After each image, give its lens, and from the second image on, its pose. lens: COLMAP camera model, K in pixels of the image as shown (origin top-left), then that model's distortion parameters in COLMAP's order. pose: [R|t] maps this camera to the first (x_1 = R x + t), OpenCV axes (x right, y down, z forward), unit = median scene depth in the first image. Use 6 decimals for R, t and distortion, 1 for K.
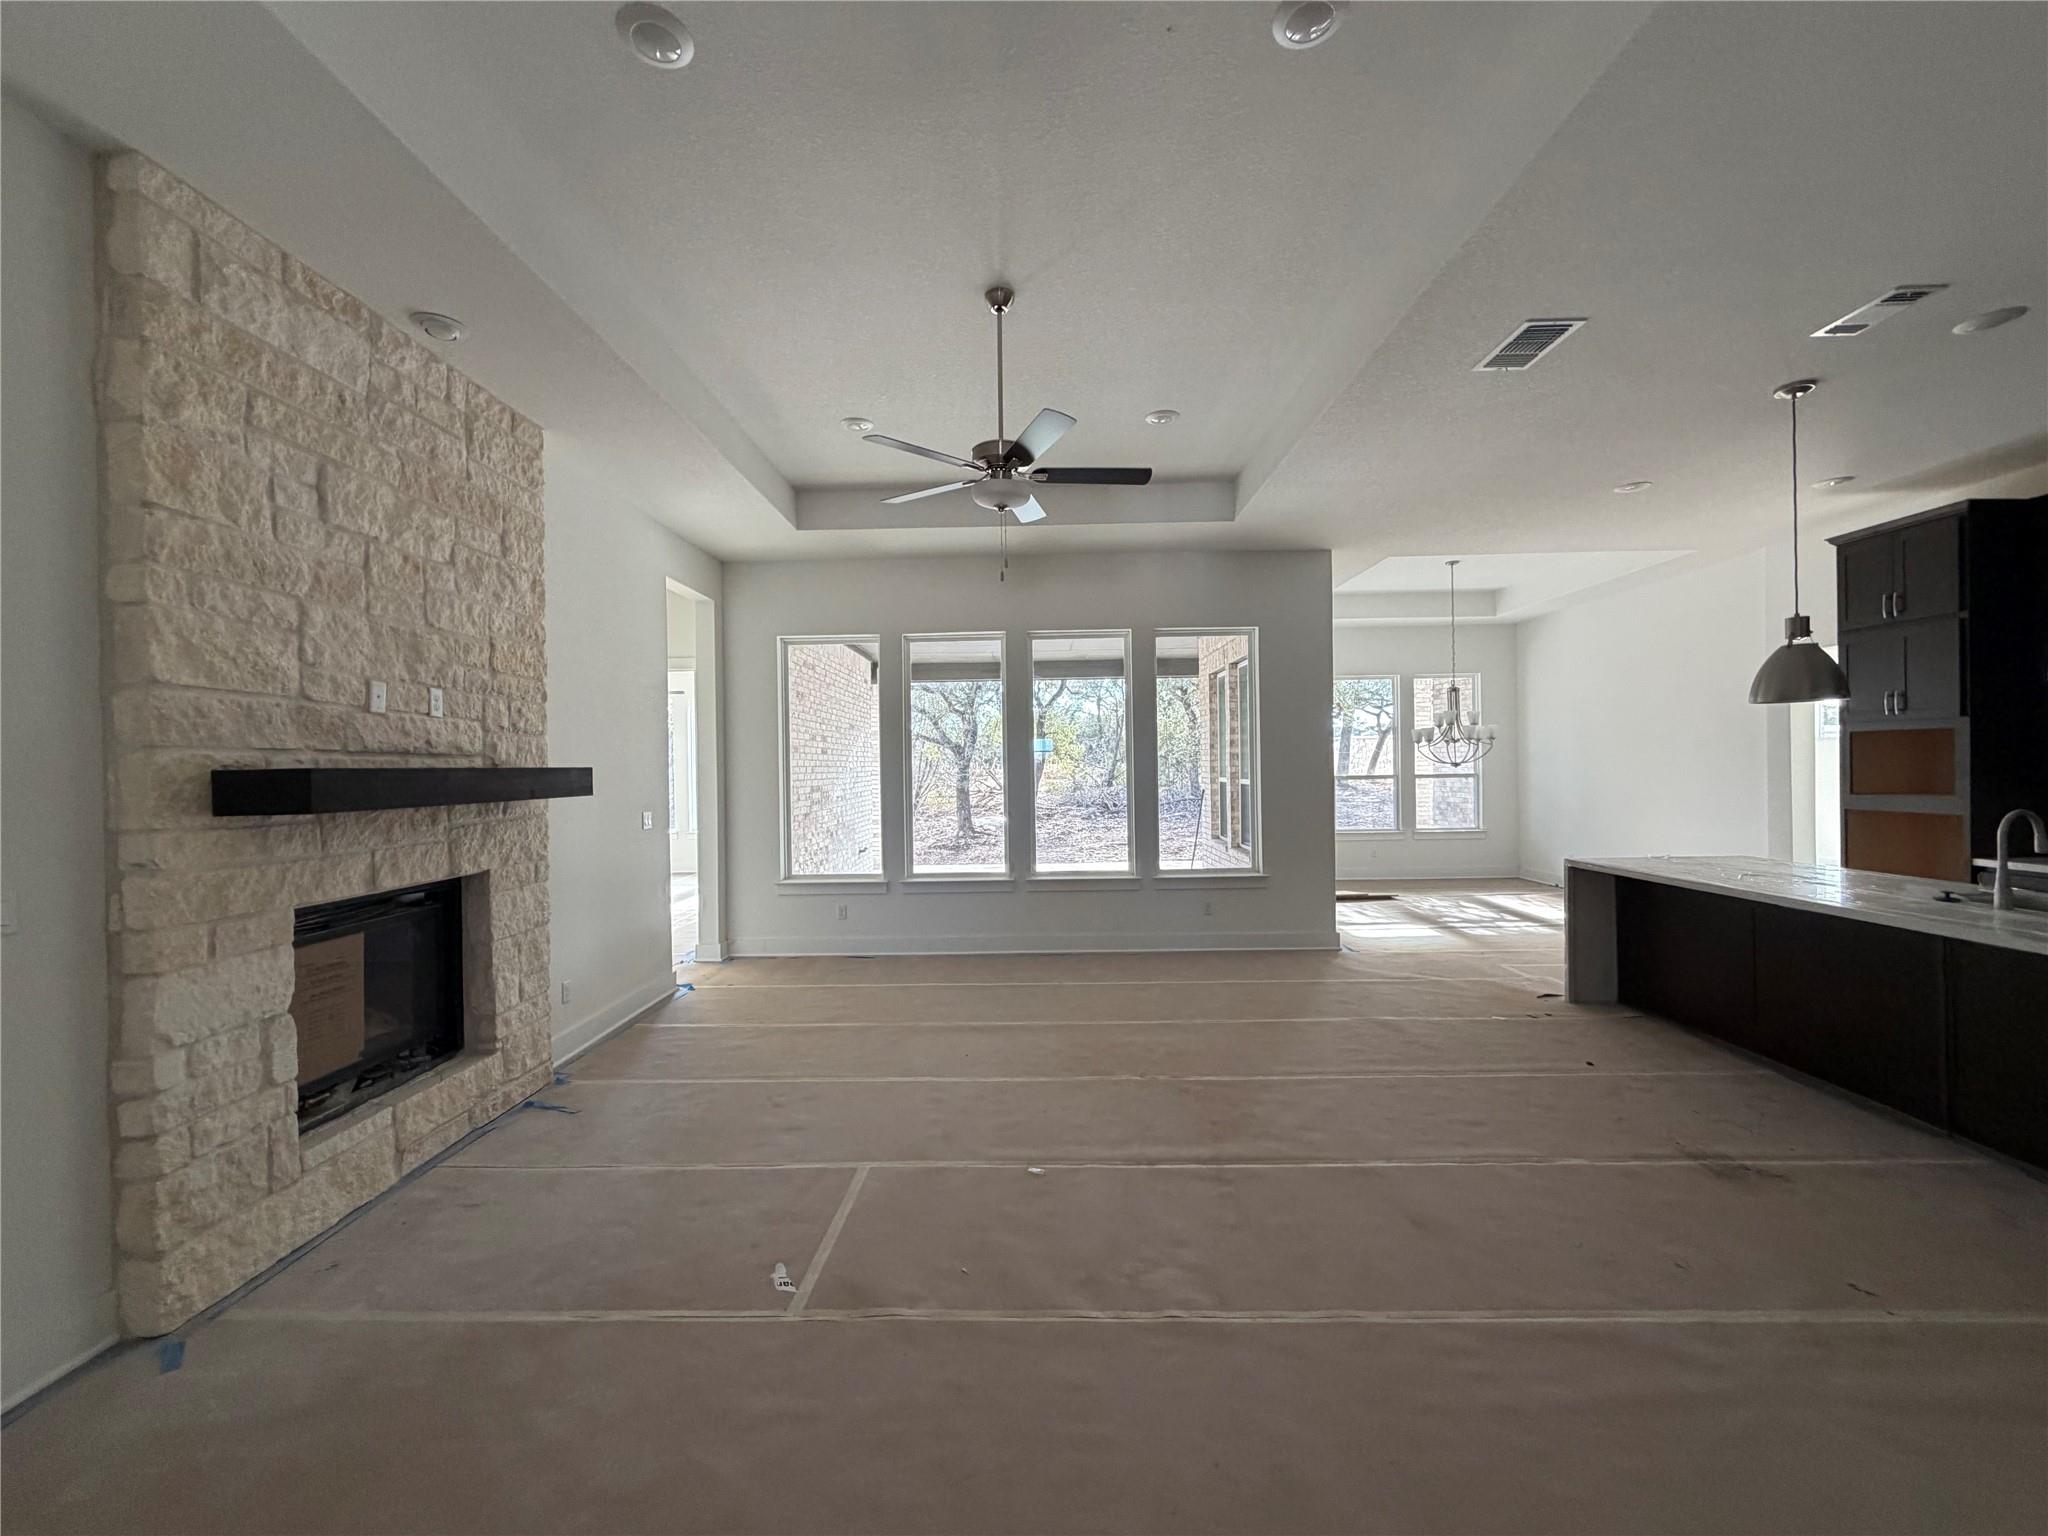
lens RADIAL K [[814.9, 0, 1020.4], [0, 814.9, 769.3], [0, 0, 1]] dist [0.000599, 0.000150]
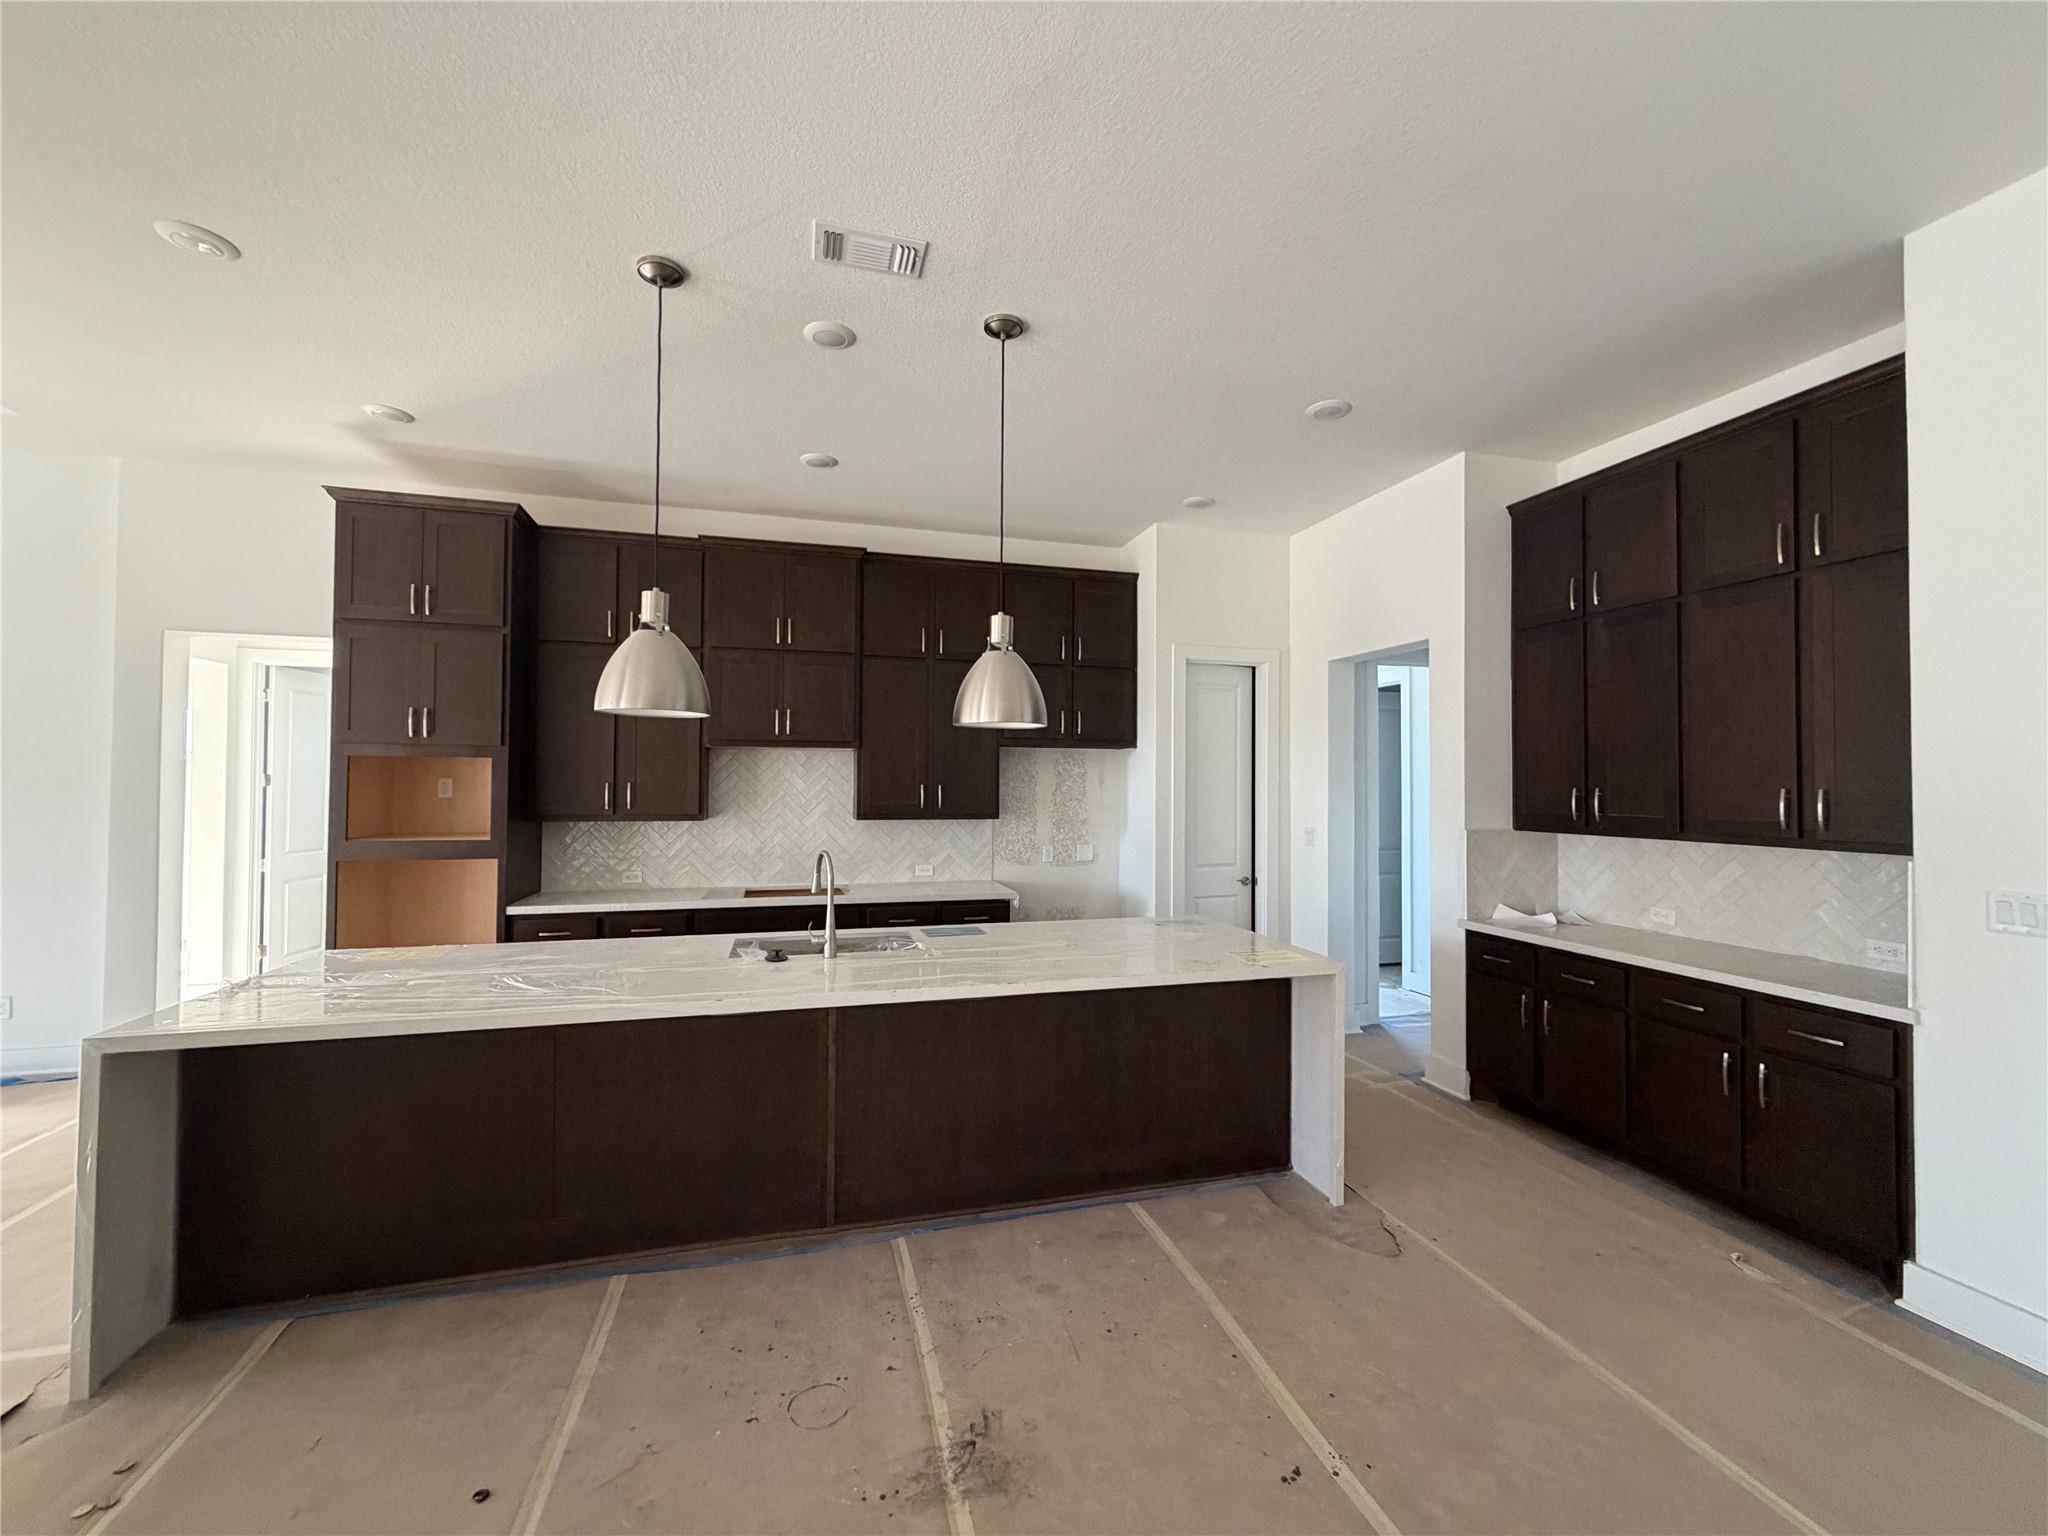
lens RADIAL K [[814.9, 0, 1020.4], [0, 814.9, 769.3], [0, 0, 1]] dist [0.000599, 0.000150]
pose [[-0.280162, 0.032319, 0.959409, 0.076143], [0.002264, 0.999453, -0.033007, -0.004354], [-0.959950, -0.007075, -0.280082, 0.342549]]
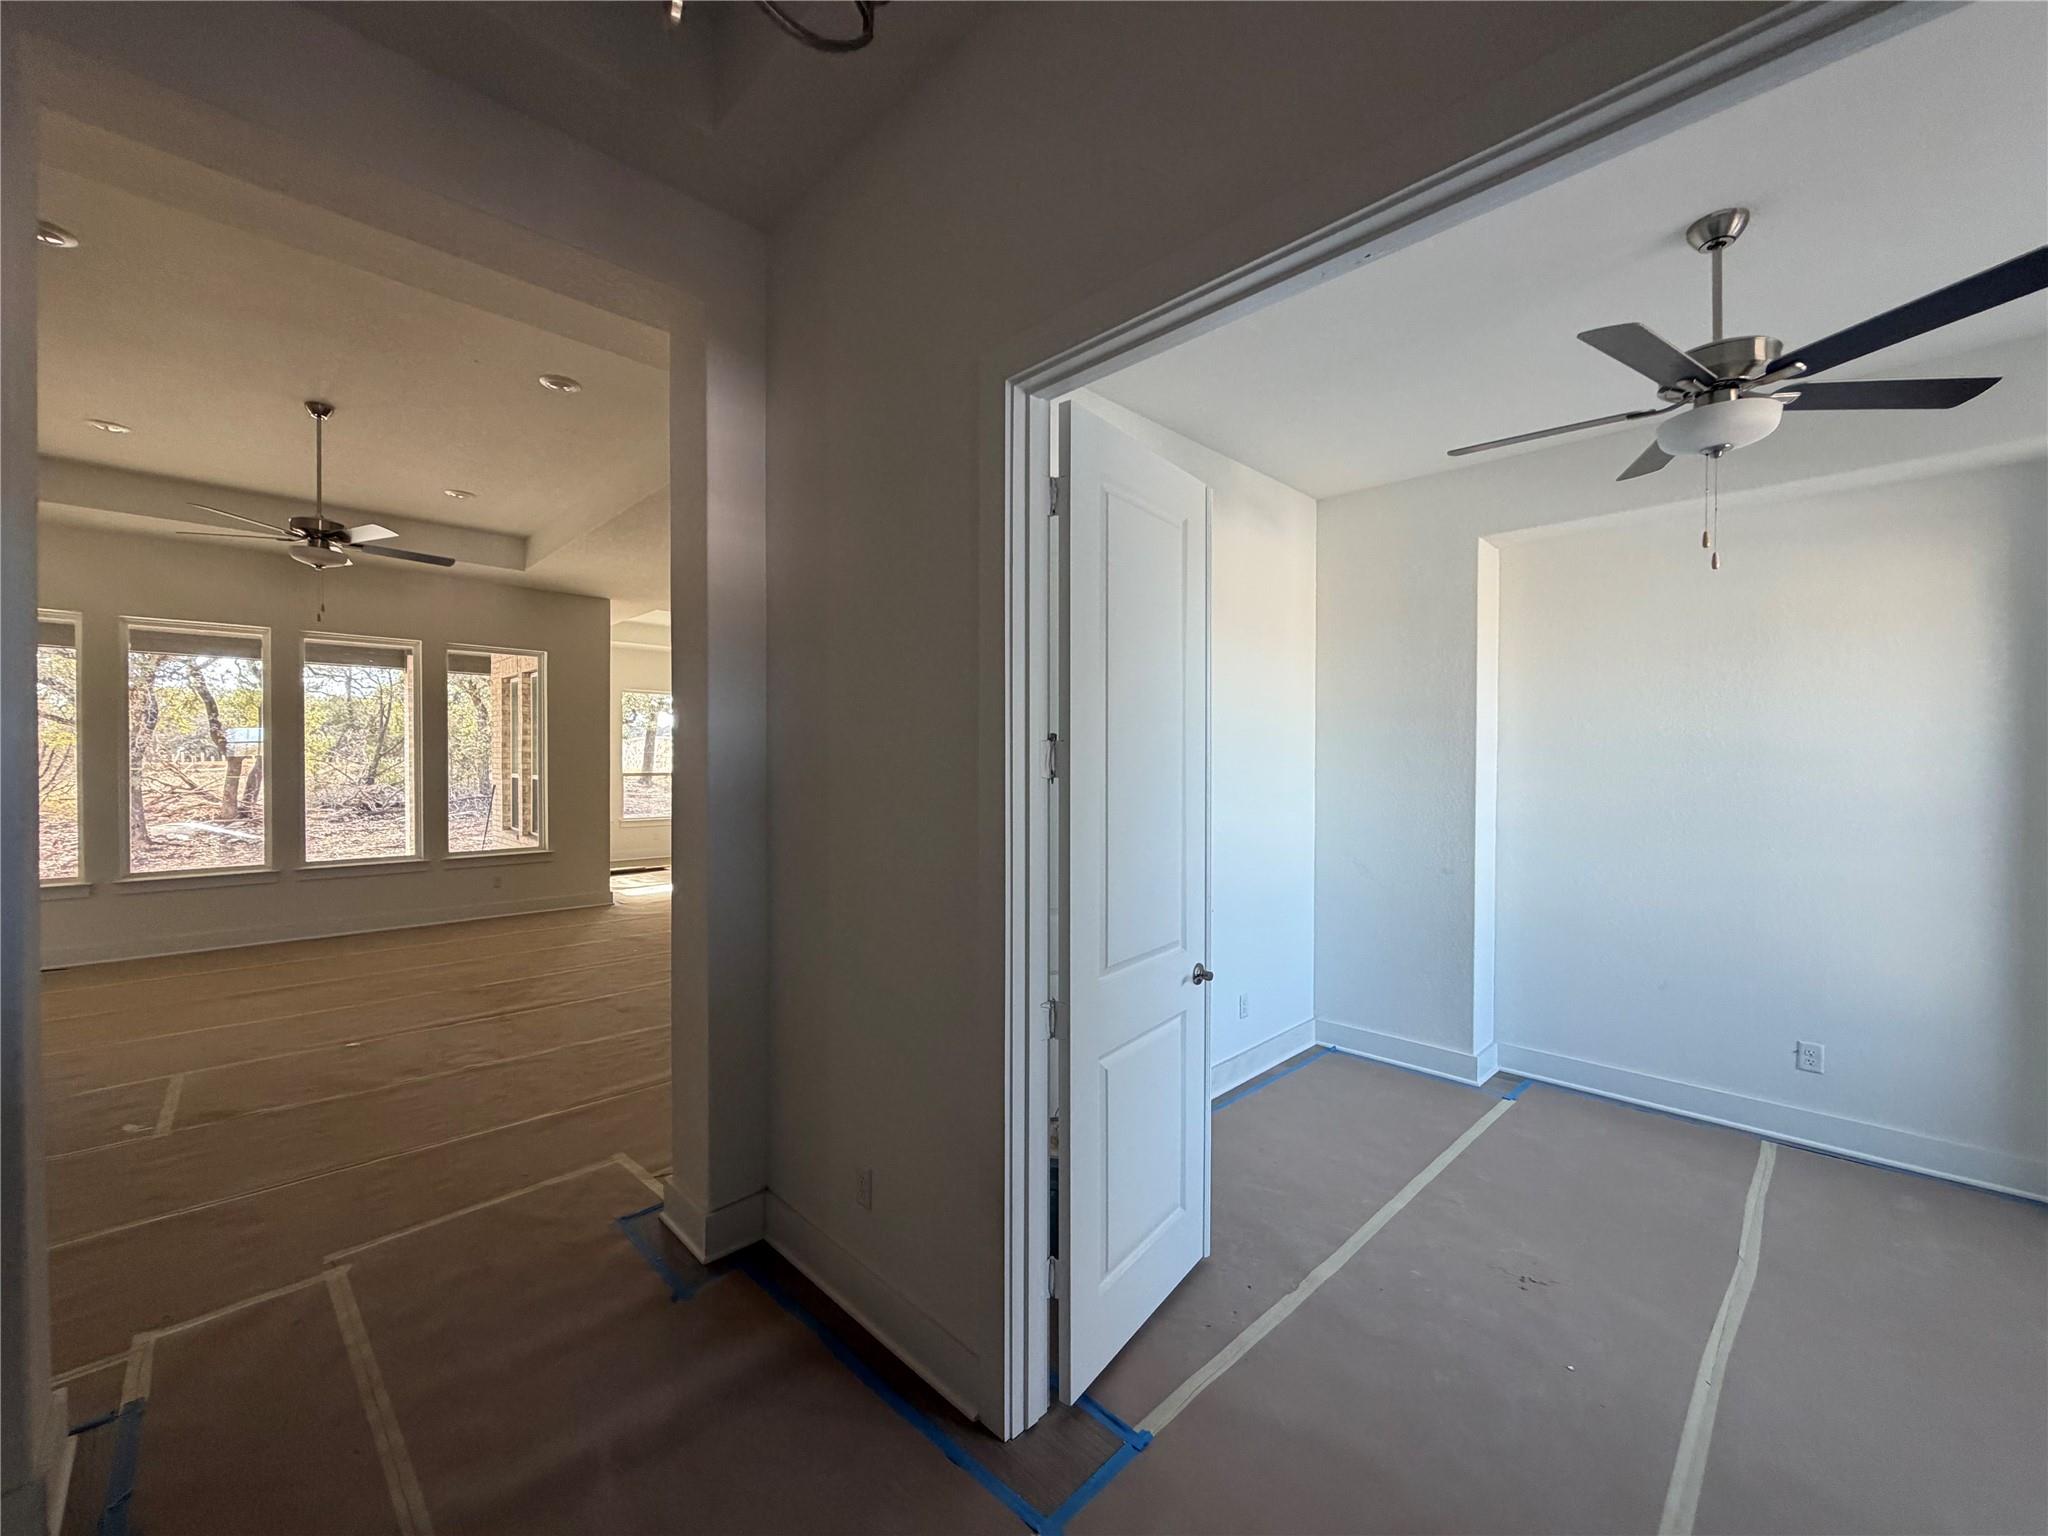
lens RADIAL K [[814.9, 0, 1020.4], [0, 814.9, 769.3], [0, 0, 1]] dist [0.000599, 0.000150]
pose [[0.701851, 0.010101, 0.712252, -0.068773], [-0.011159, 0.999933, -0.003186, 0.000046], [-0.712236, -0.005712, 0.701917, -0.313871]]
